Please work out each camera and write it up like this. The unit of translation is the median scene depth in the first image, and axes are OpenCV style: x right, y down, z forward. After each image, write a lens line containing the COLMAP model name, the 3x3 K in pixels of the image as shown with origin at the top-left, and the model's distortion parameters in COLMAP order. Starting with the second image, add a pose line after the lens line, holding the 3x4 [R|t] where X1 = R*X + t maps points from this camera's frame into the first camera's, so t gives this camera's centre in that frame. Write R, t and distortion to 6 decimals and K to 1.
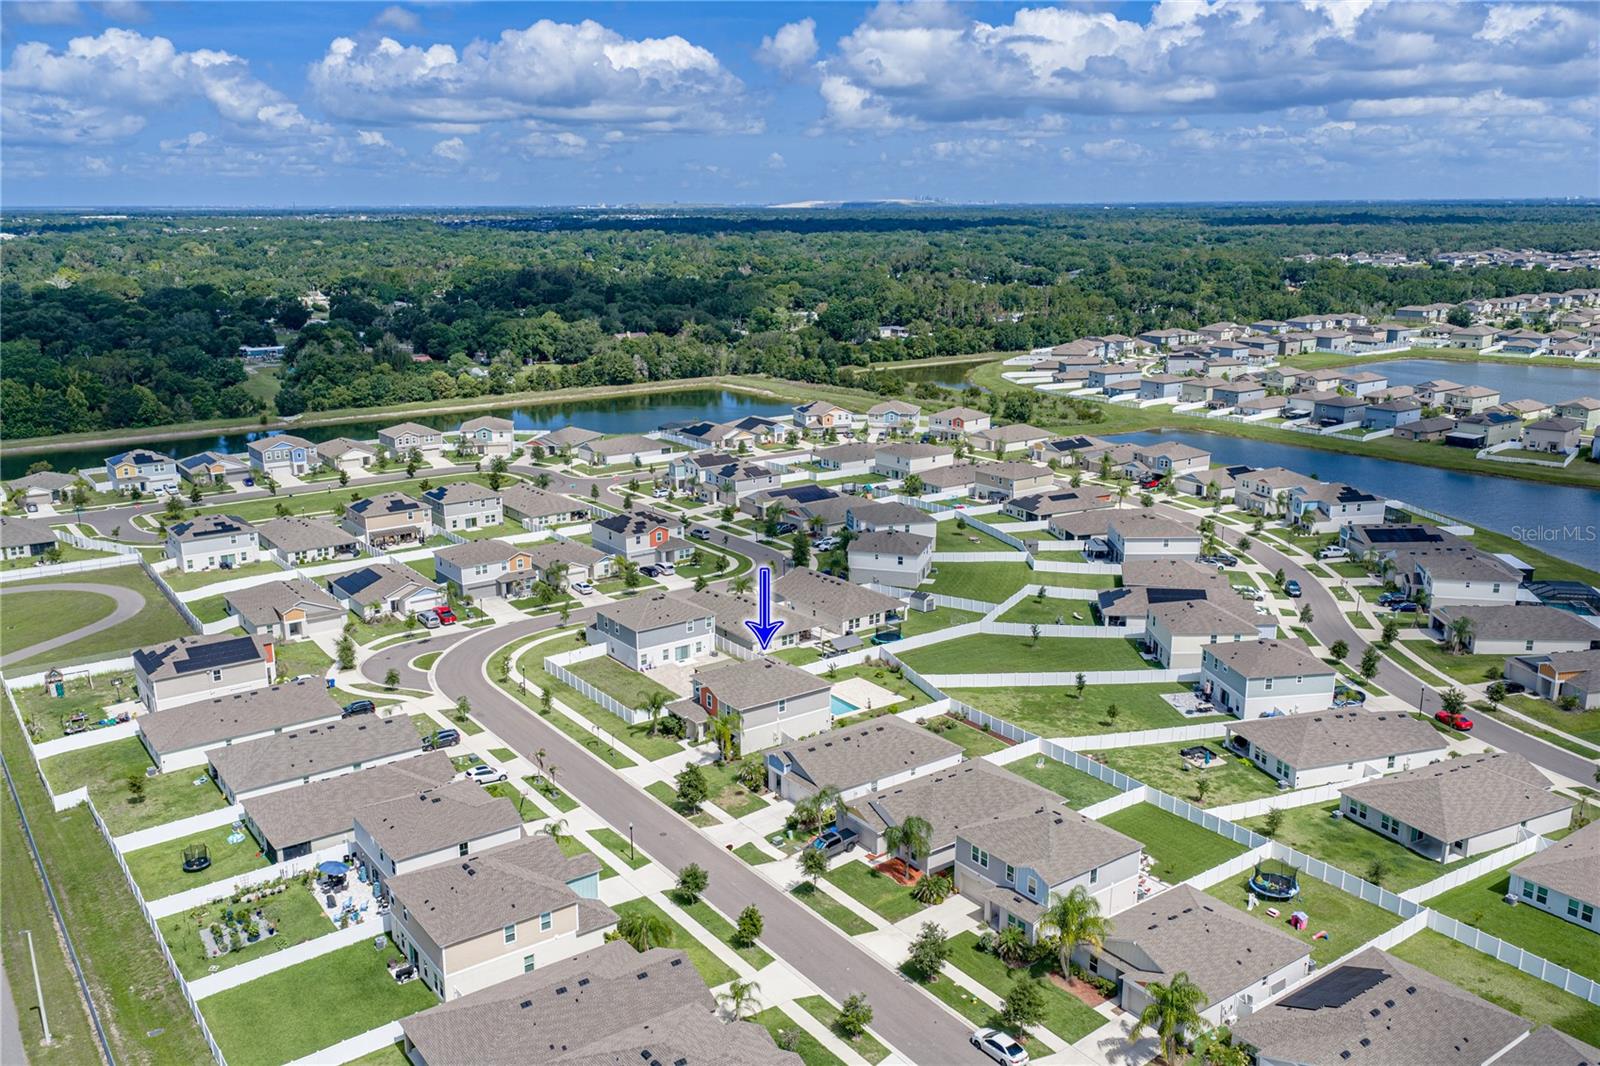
lens RADIAL K [[1327.2, 0, 800.0], [0, 1327.2, 533.0], [0, 0, 1]] dist [0.047382, -0.041164]
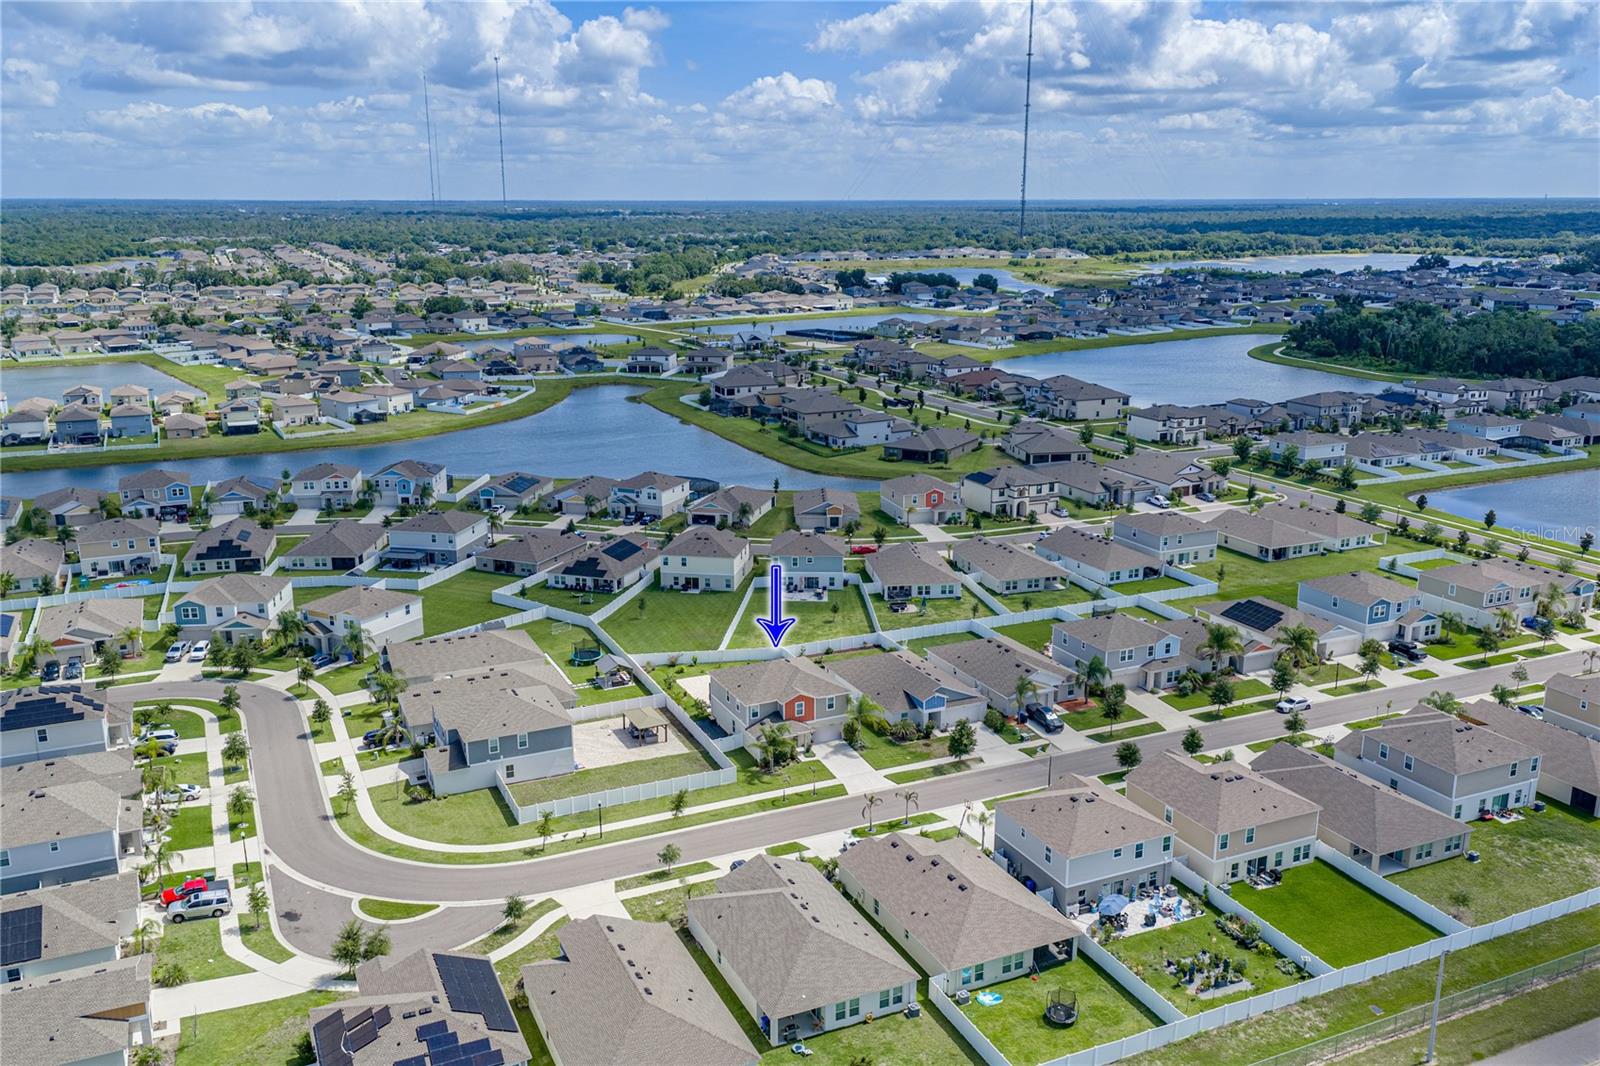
lens RADIAL K [[1327.2, 0, 800.0], [0, 1327.2, 533.0], [0, 0, 1]] dist [0.047382, -0.041164]
pose [[0.190683, -0.237095, 0.952589, -0.744205], [0.238777, 0.952452, 0.189264, -0.140252], [-0.952169, 0.191367, 0.238229, 0.566322]]
